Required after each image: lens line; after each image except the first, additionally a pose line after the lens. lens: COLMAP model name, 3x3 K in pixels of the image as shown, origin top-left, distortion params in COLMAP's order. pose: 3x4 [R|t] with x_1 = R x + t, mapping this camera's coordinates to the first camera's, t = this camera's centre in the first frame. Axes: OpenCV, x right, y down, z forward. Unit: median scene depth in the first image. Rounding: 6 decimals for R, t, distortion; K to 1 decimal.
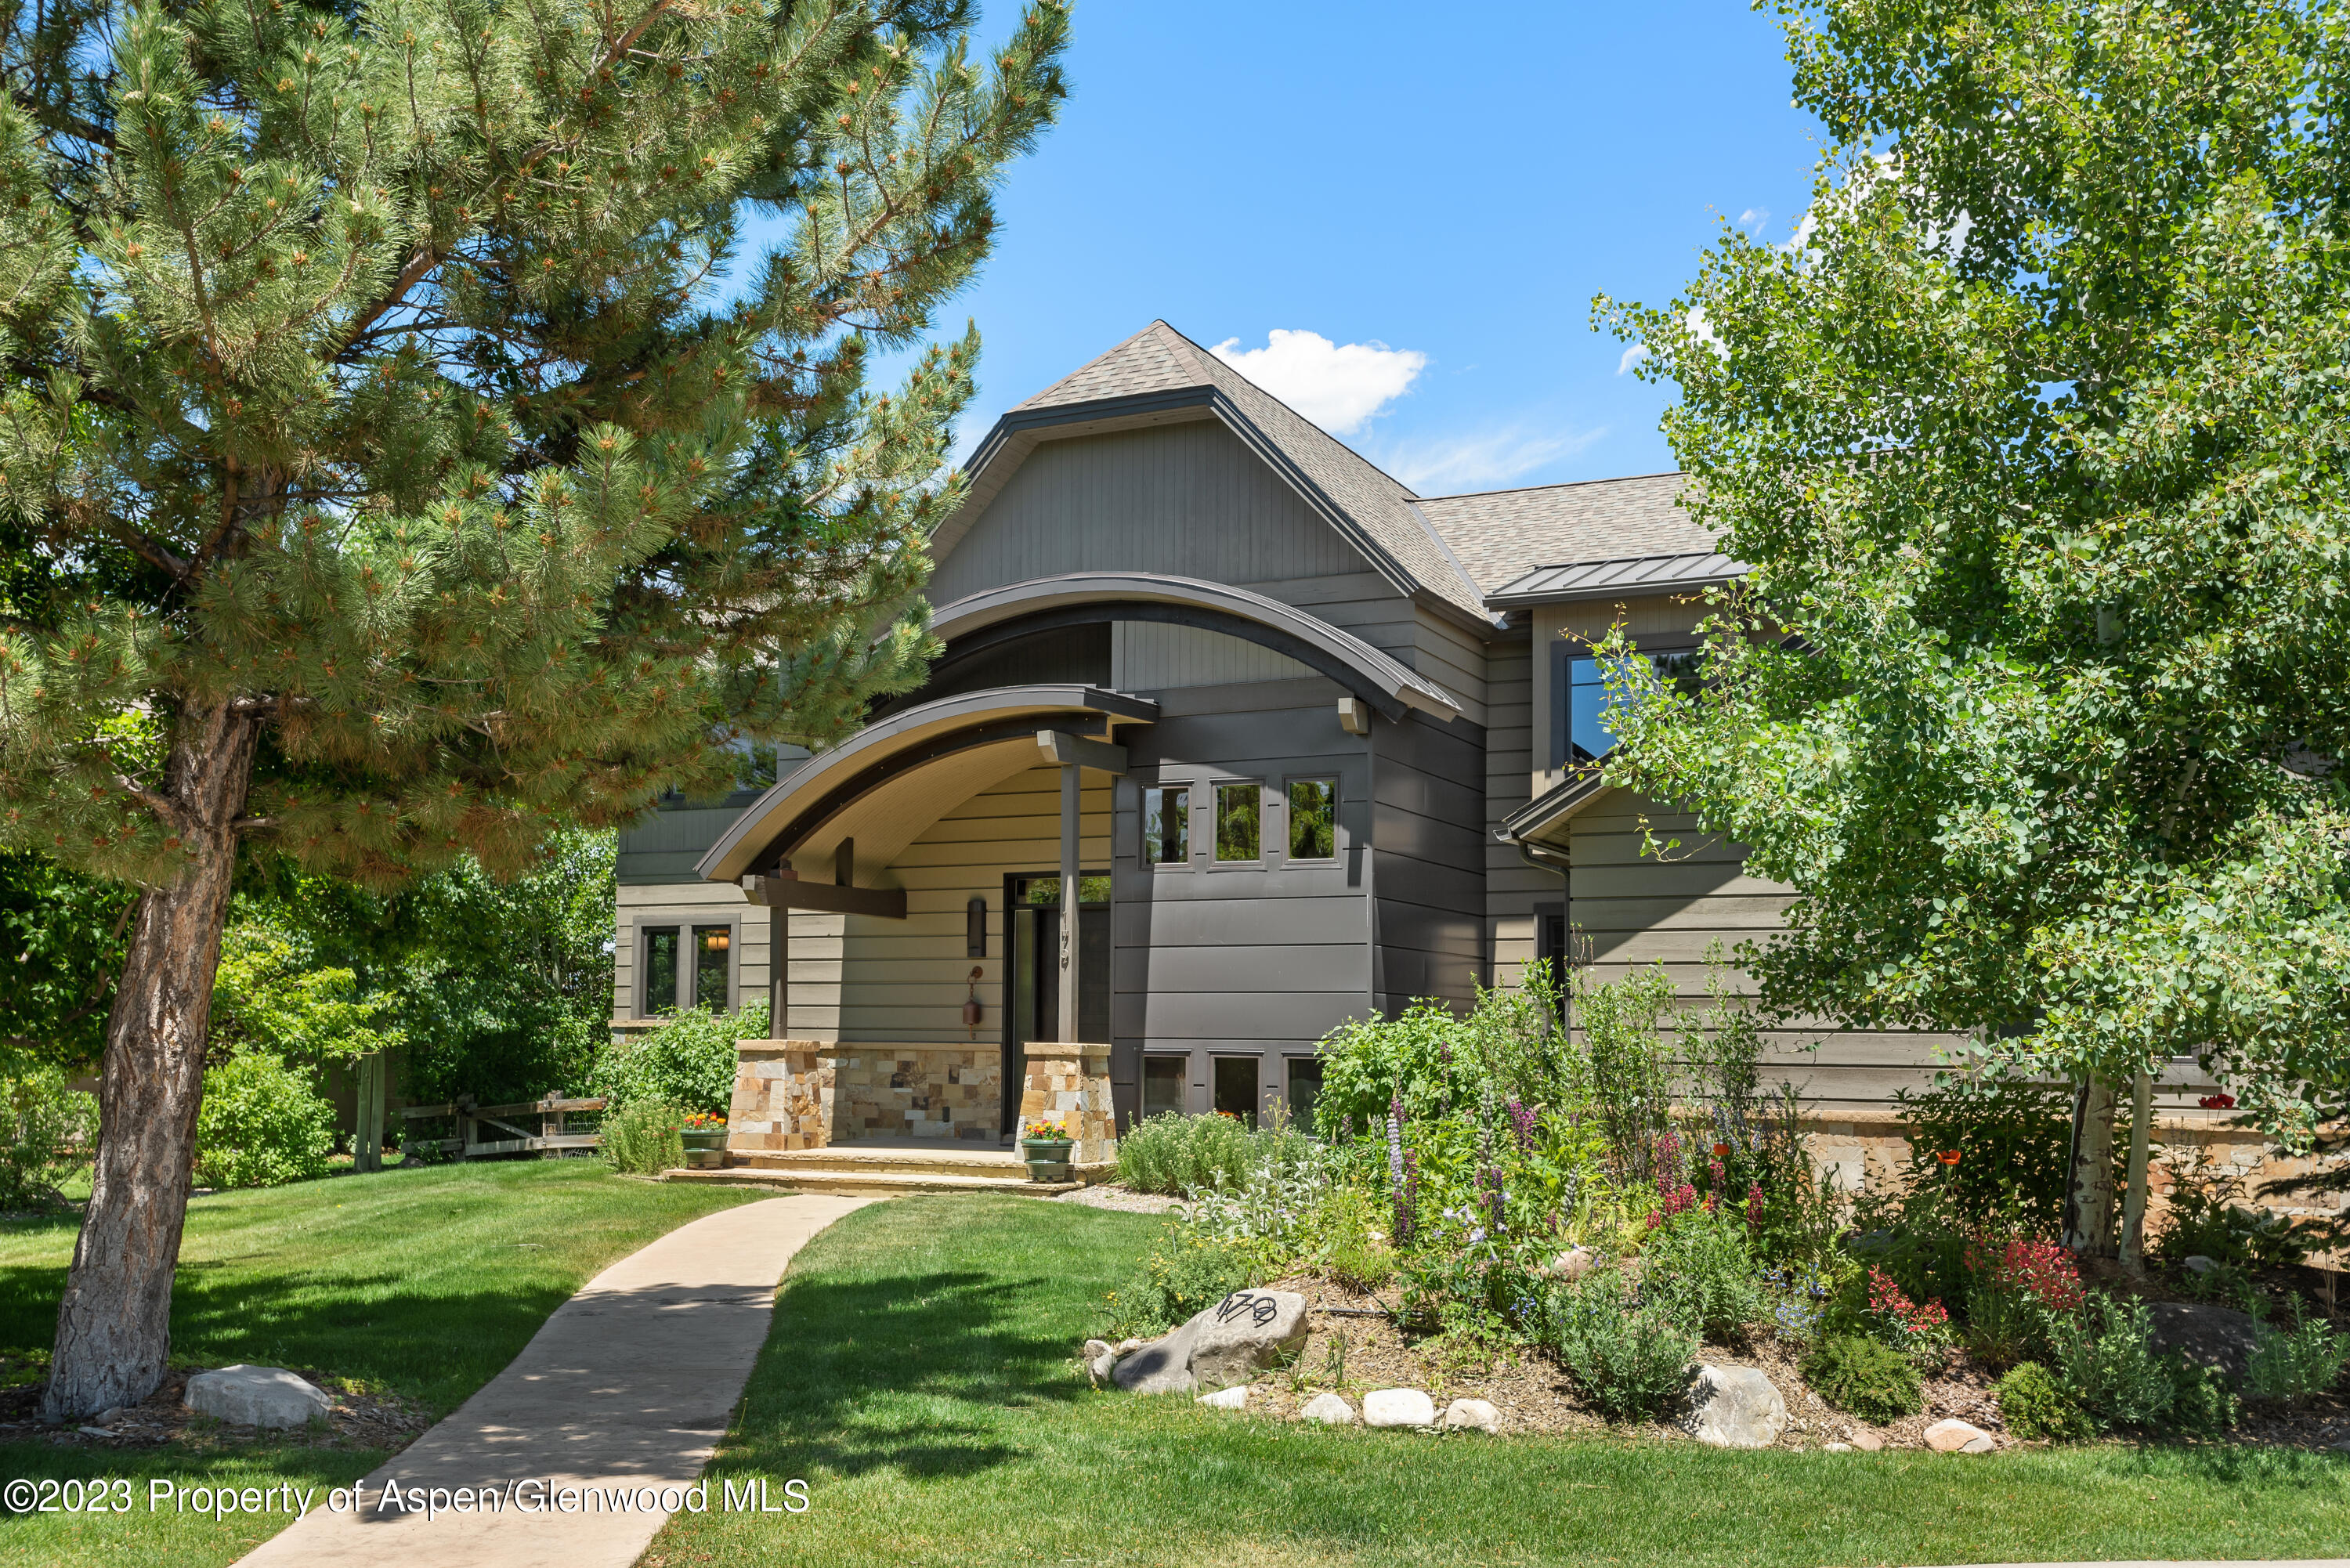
lens RADIAL K [[2064.9, 0, 1163.4], [0, 2064.9, 916.0], [0, 0, 1]] dist [0.003840, -0.001306]
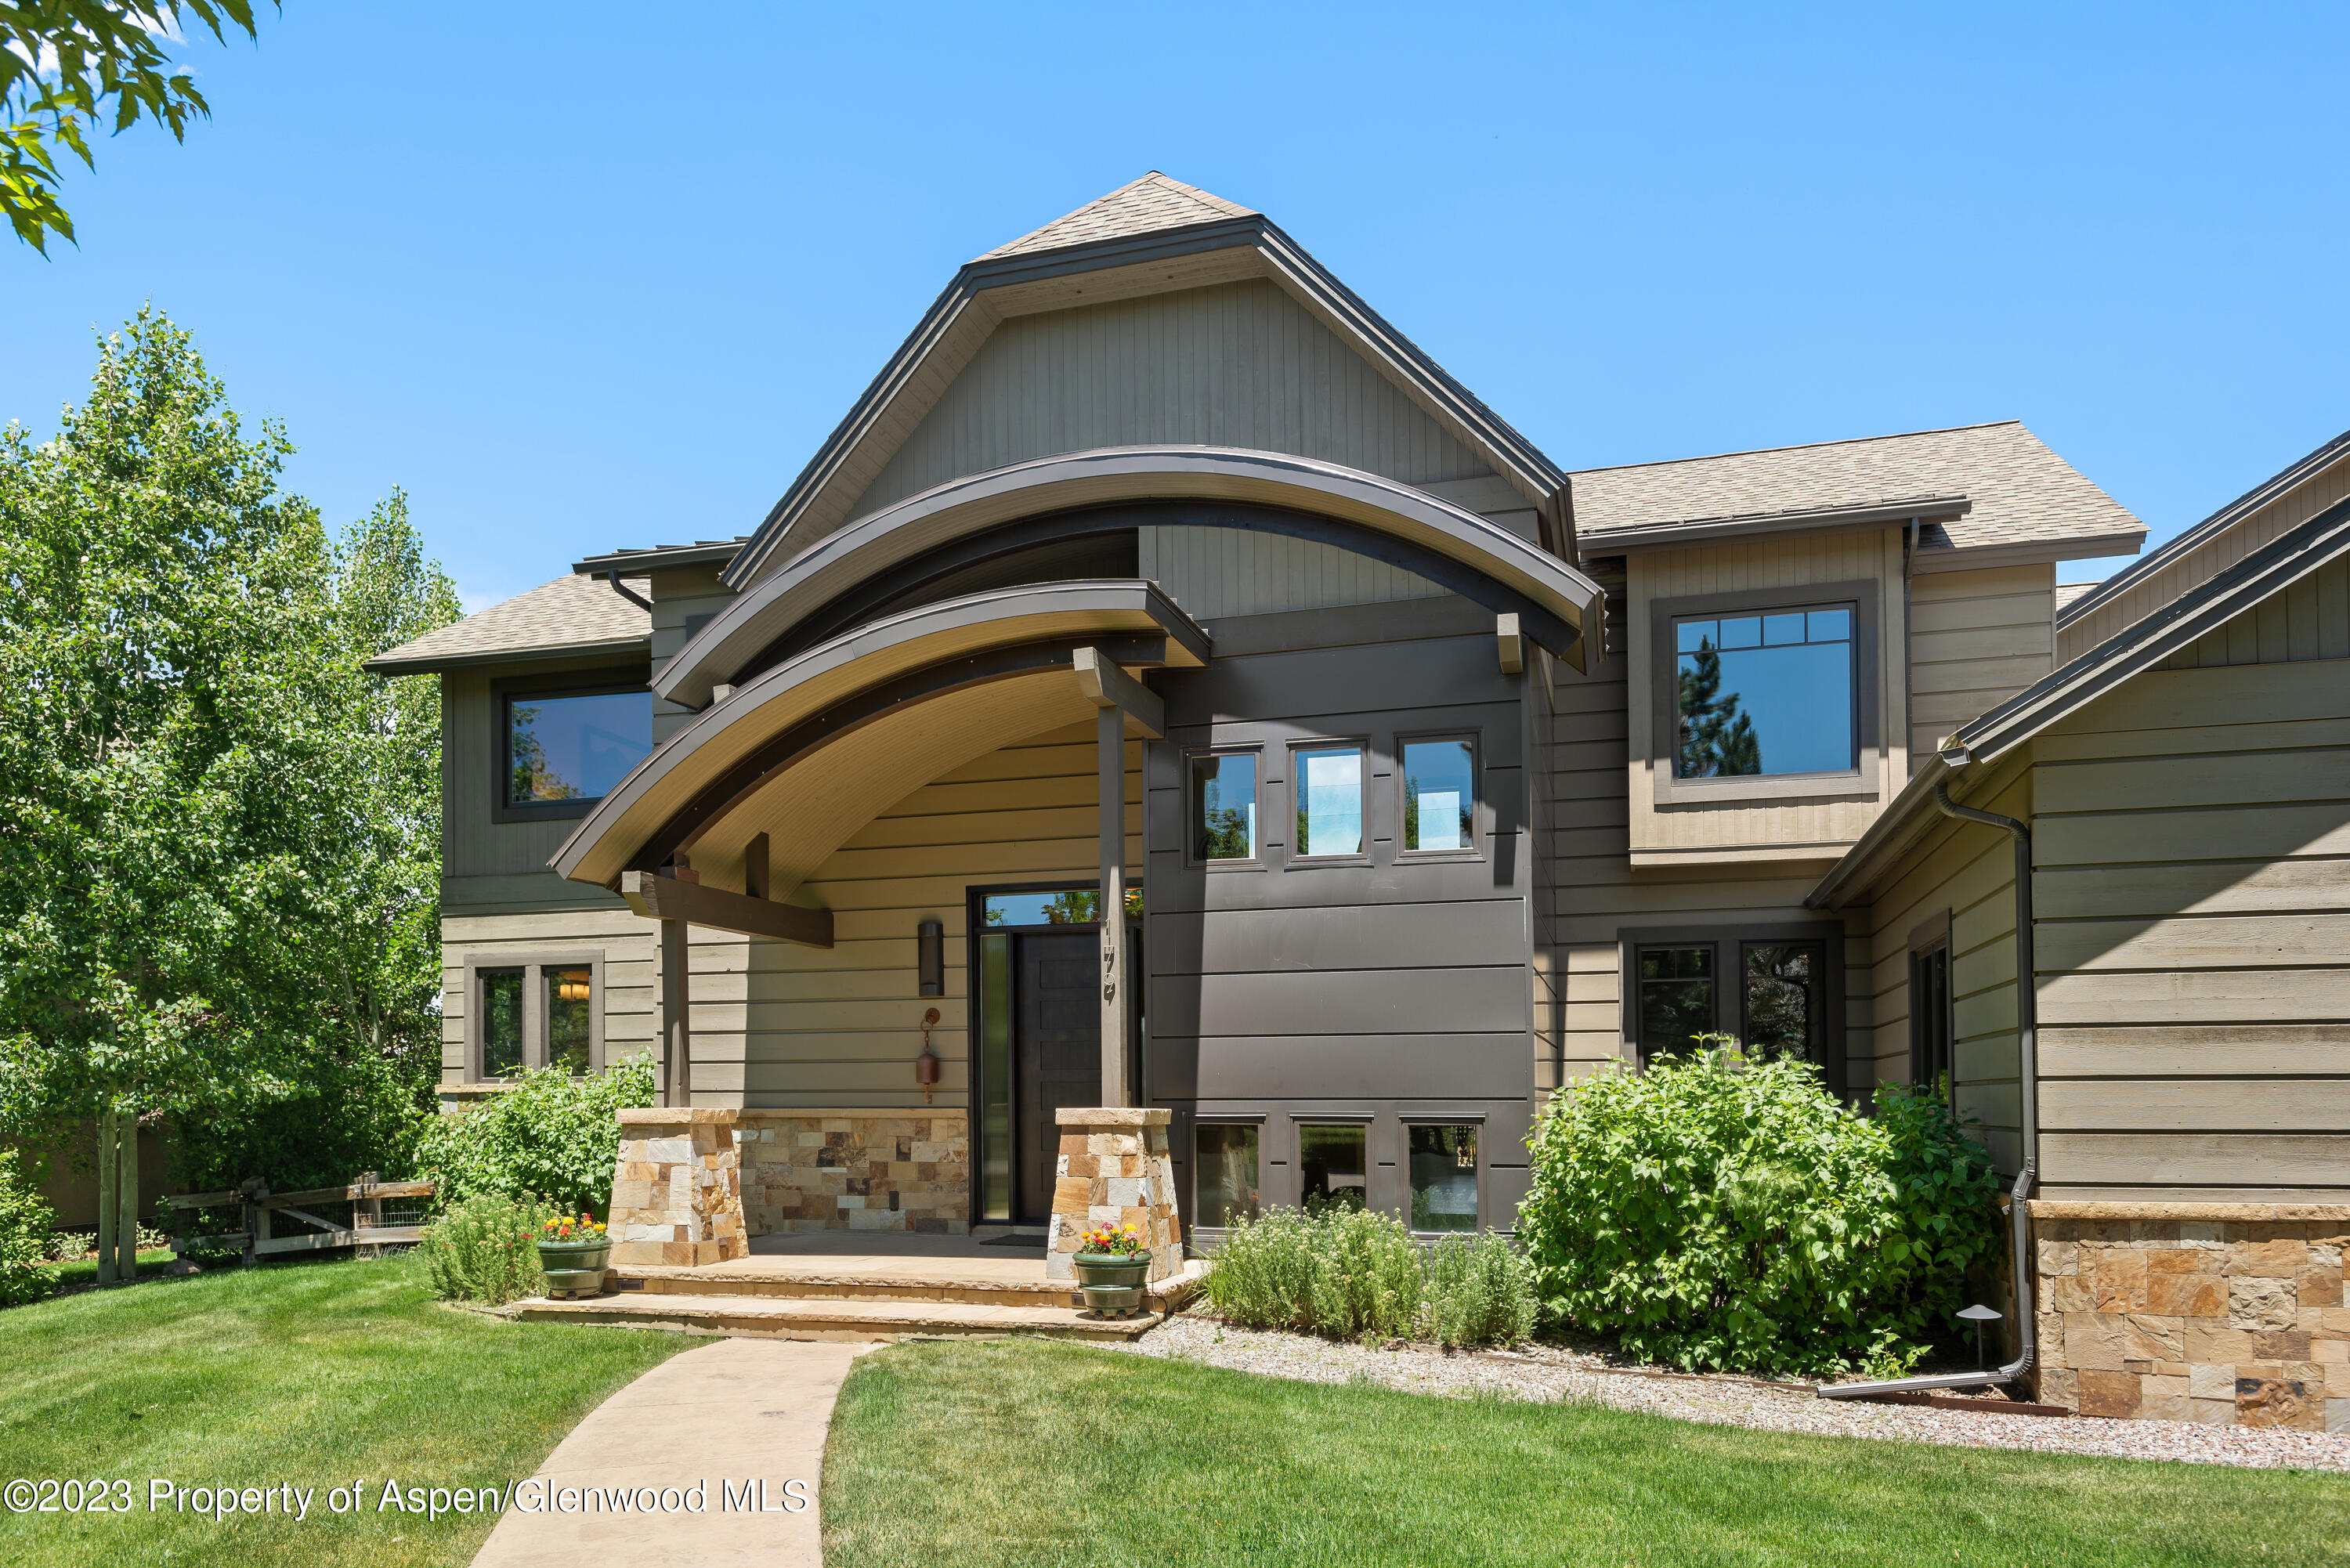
lens RADIAL K [[1598.0, 0, 1133.2], [0, 1598.0, 1089.4], [0, 0, 1]] dist [0.012762, -0.019104]
pose [[0.990703, -0.011482, 0.135555, -0.109295], [0.003947, 0.998438, 0.055726, 0.024330], [-0.135983, -0.054673, 0.989201, 0.449719]]
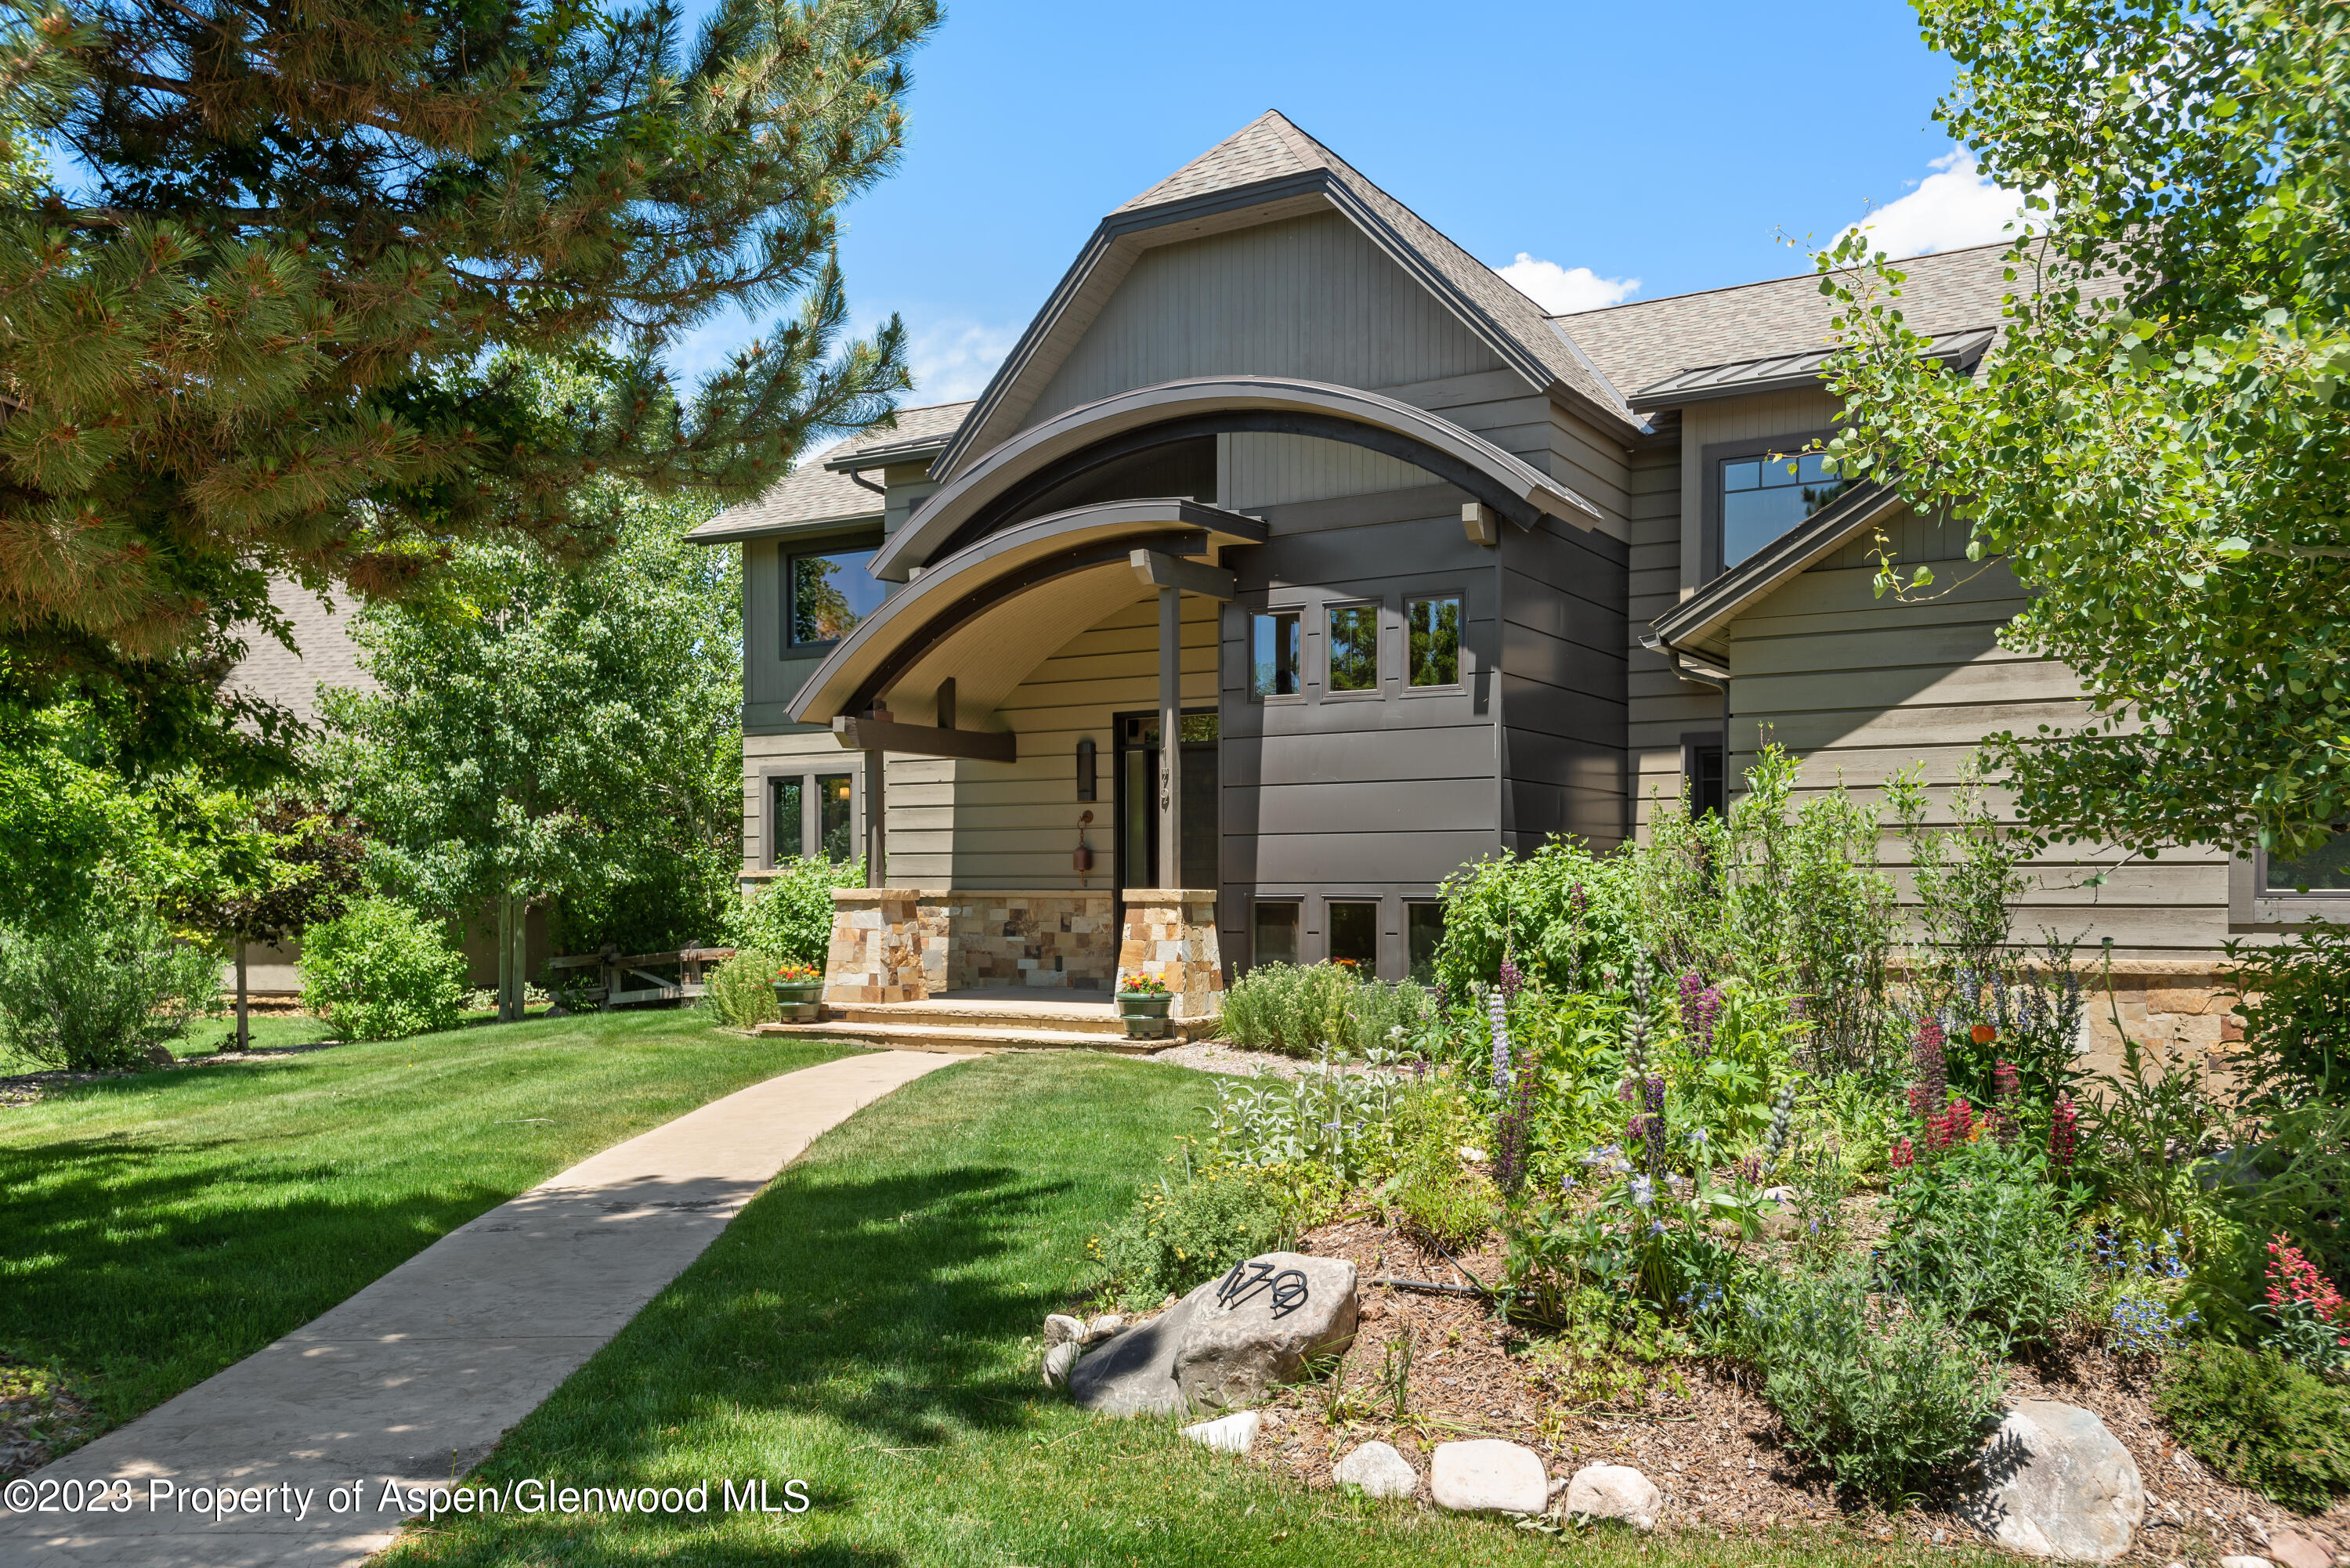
lens RADIAL K [[1828.0, 0, 1145.1], [0, 1828.0, 922.6], [0, 0, 1]] dist [0.012714, -0.013713]
pose [[0.994779, -0.008168, -0.101723, 0.025566], [0.016253, 0.996750, 0.078906, 0.010918], [0.100748, -0.080147, 0.991679, 0.172233]]
